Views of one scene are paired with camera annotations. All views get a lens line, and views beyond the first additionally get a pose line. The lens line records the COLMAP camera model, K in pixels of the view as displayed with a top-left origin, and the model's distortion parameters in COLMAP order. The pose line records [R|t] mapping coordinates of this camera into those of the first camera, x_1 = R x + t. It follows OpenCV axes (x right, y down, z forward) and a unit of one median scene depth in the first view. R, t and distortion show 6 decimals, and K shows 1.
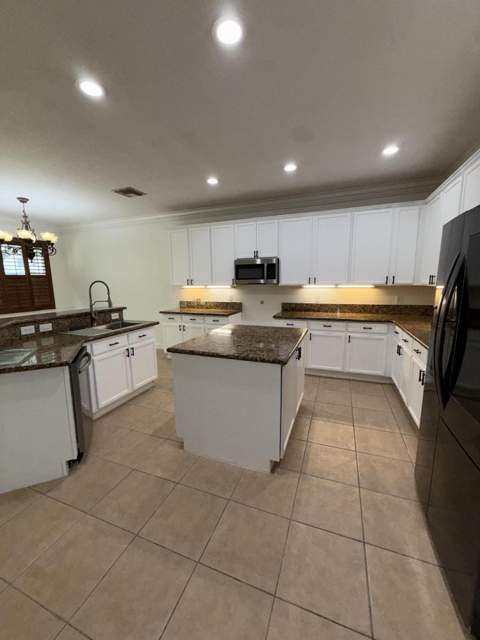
lens RADIAL K [[255.8, 0, 240.0], [0, 255.8, 320.0], [0, 0, 1]] dist [-0.001513, -0.000017]
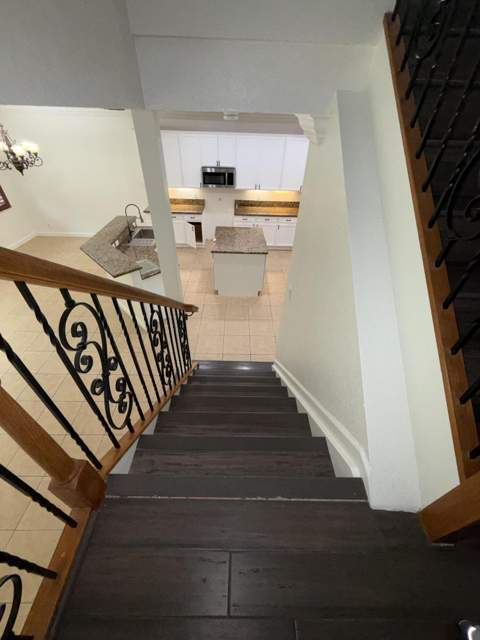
lens RADIAL K [[255.8, 0, 240.0], [0, 255.8, 320.0], [0, 0, 1]] dist [-0.001513, -0.000017]
pose [[0.932150, -0.192596, 0.306600, -0.410289], [0.012307, 0.863156, 0.504788, -0.228690], [-0.361863, -0.466764, 0.806961, -0.522086]]
